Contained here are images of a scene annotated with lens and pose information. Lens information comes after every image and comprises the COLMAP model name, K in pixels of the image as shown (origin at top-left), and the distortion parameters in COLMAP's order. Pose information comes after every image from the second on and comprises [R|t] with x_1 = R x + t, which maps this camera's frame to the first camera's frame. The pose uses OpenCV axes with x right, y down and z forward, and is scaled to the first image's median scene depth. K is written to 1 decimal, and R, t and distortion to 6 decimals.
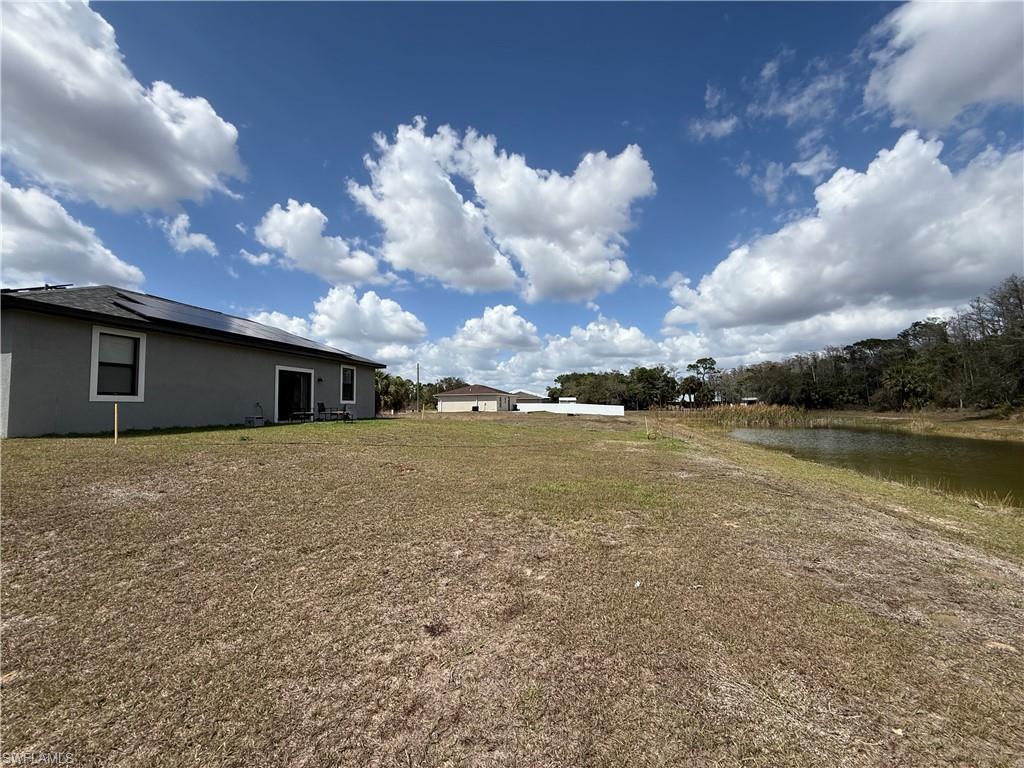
lens RADIAL K [[411.5, 0, 512.0], [0, 411.5, 384.0], [0, 0, 1]] dist [0.000007, 0.000277]
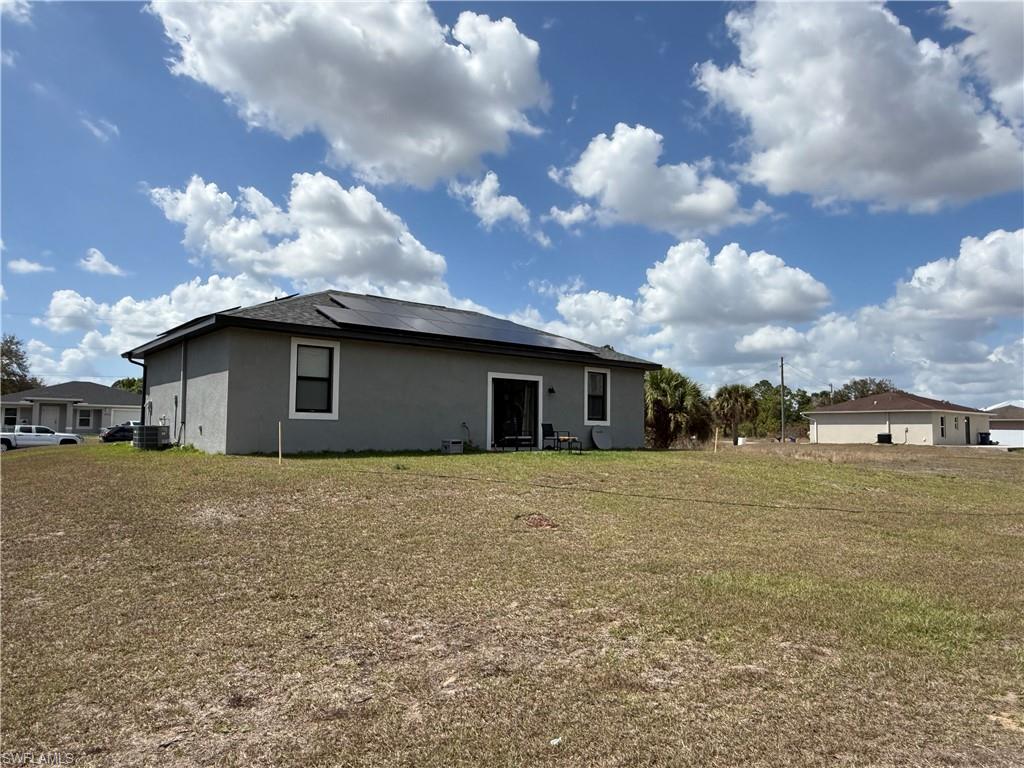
lens RADIAL K [[681.4, 0, 512.5], [0, 681.4, 411.6], [0, 0, 1]] dist [0.001385, 0.000699]
pose [[0.797470, 0.003772, -0.603347, 0.057564], [0.012669, 0.999655, 0.022994, -0.000588], [0.603226, -0.025981, 0.797147, 0.013346]]
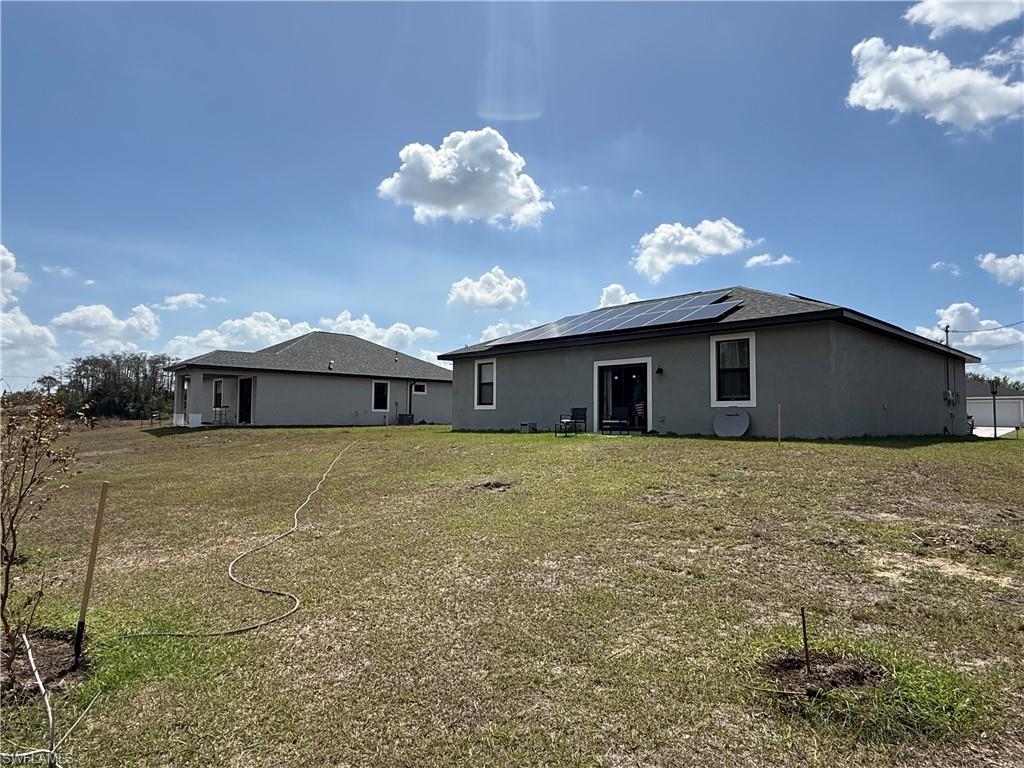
lens RADIAL K [[587.3, 0, 512.0], [0, 587.3, 384.0], [0, 0, 1]] dist [0.001795, 0.000184]
pose [[-0.547643, -0.033337, -0.836048, 0.139492], [0.051579, 0.995961, -0.073499, 0.021572], [0.835121, -0.083374, -0.543711, 0.426272]]
